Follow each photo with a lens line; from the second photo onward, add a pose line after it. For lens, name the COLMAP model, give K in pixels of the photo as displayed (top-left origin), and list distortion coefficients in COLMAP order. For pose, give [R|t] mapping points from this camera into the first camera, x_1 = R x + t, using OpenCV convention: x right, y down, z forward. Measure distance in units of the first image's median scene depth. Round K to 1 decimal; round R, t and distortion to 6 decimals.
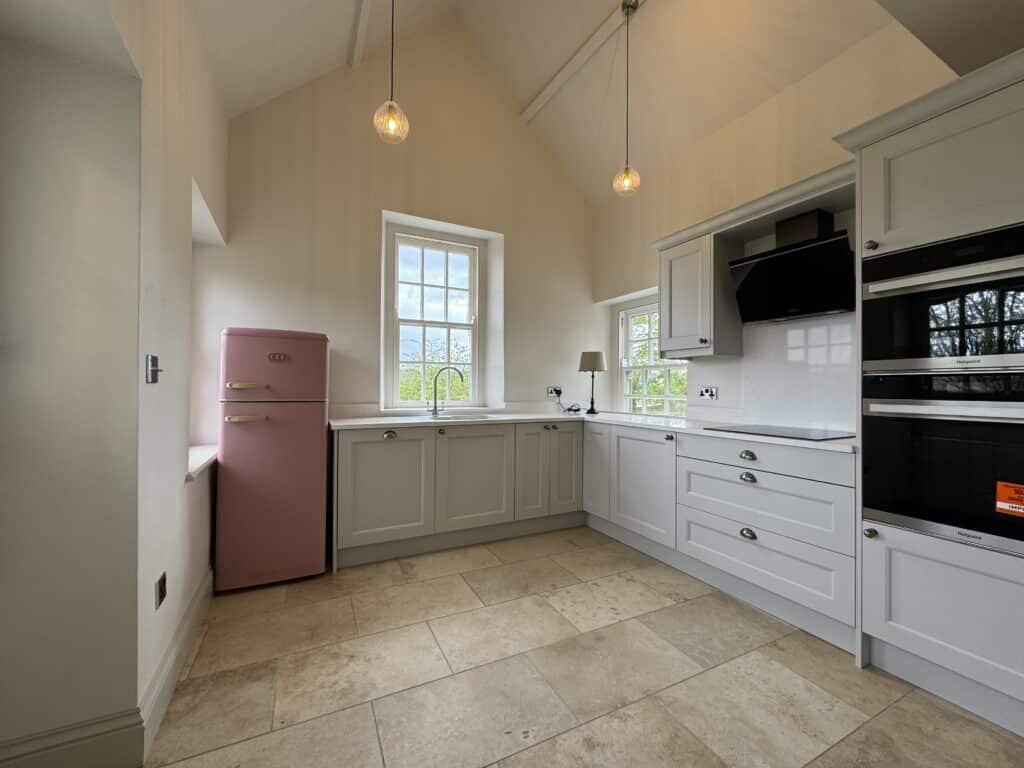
lens RADIAL K [[407.0, 0, 512.0], [0, 407.0, 384.0], [0, 0, 1]] dist [-0.000453, -0.000111]
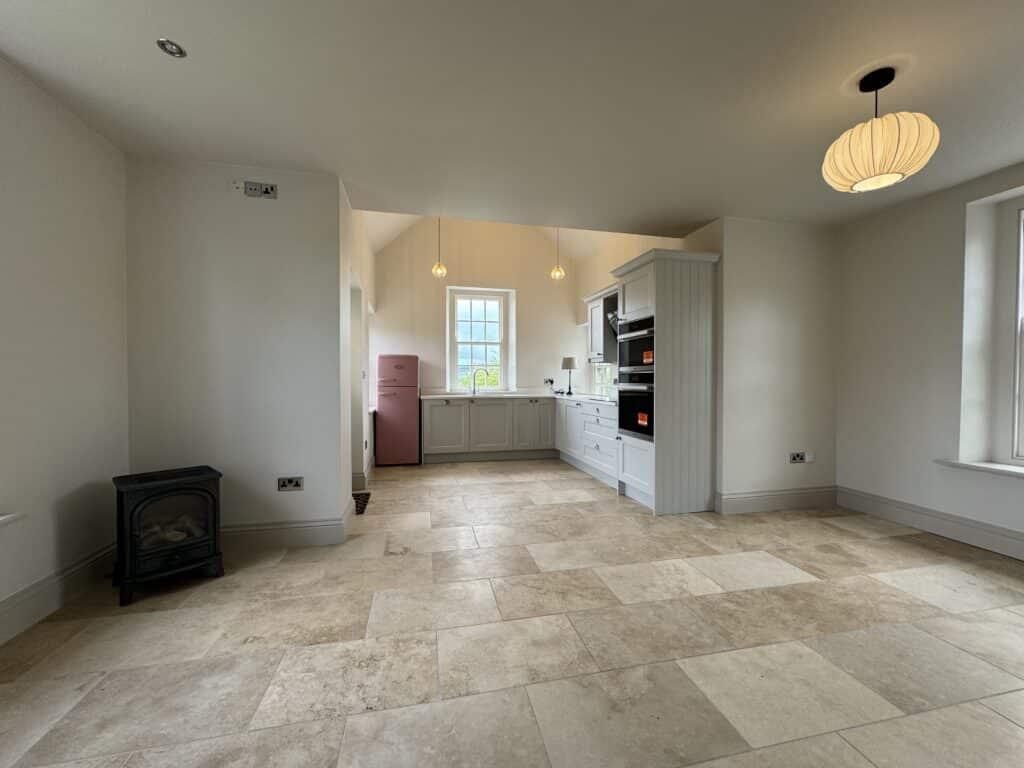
lens RADIAL K [[407.0, 0, 512.0], [0, 407.0, 384.0], [0, 0, 1]] dist [-0.000453, -0.000111]
pose [[0.969884, -0.004326, -0.243530, 0.538467], [0.009429, 0.999760, 0.019794, -0.007624], [0.243386, -0.021494, 0.969691, -0.952633]]
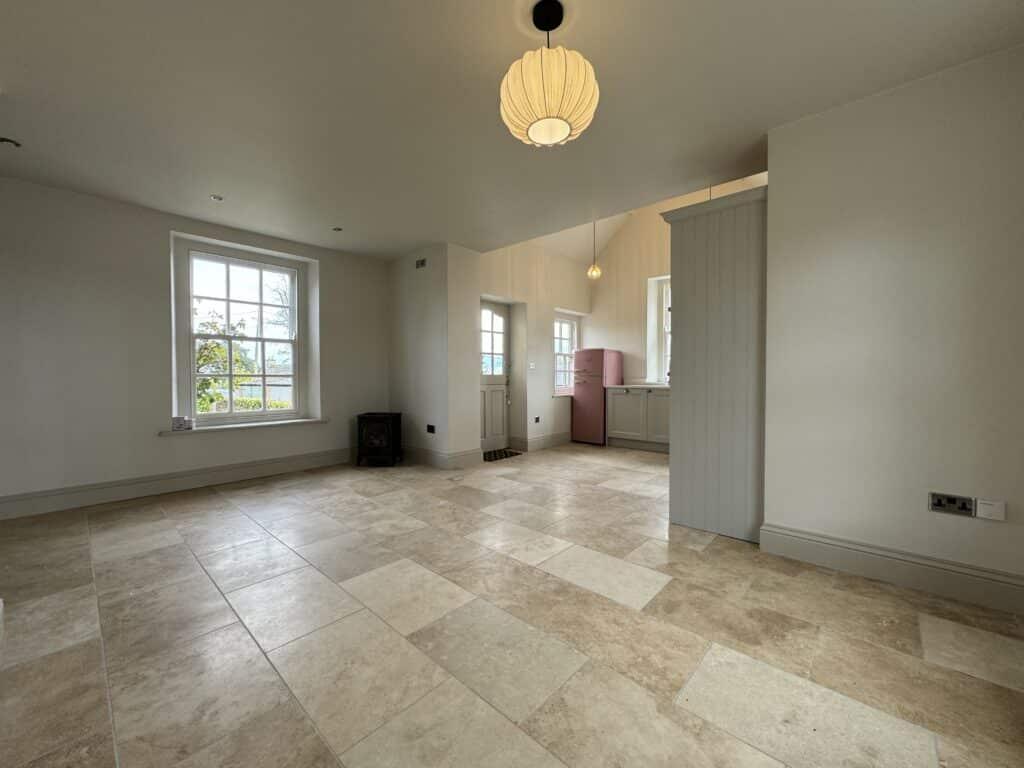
lens RADIAL K [[407.0, 0, 512.0], [0, 407.0, 384.0], [0, 0, 1]] dist [-0.000453, -0.000111]
pose [[0.357405, 0.012757, -0.933862, 1.556508], [0.014268, 0.999715, 0.019118, 0.034919], [0.933840, -0.020157, 0.357122, -0.383504]]
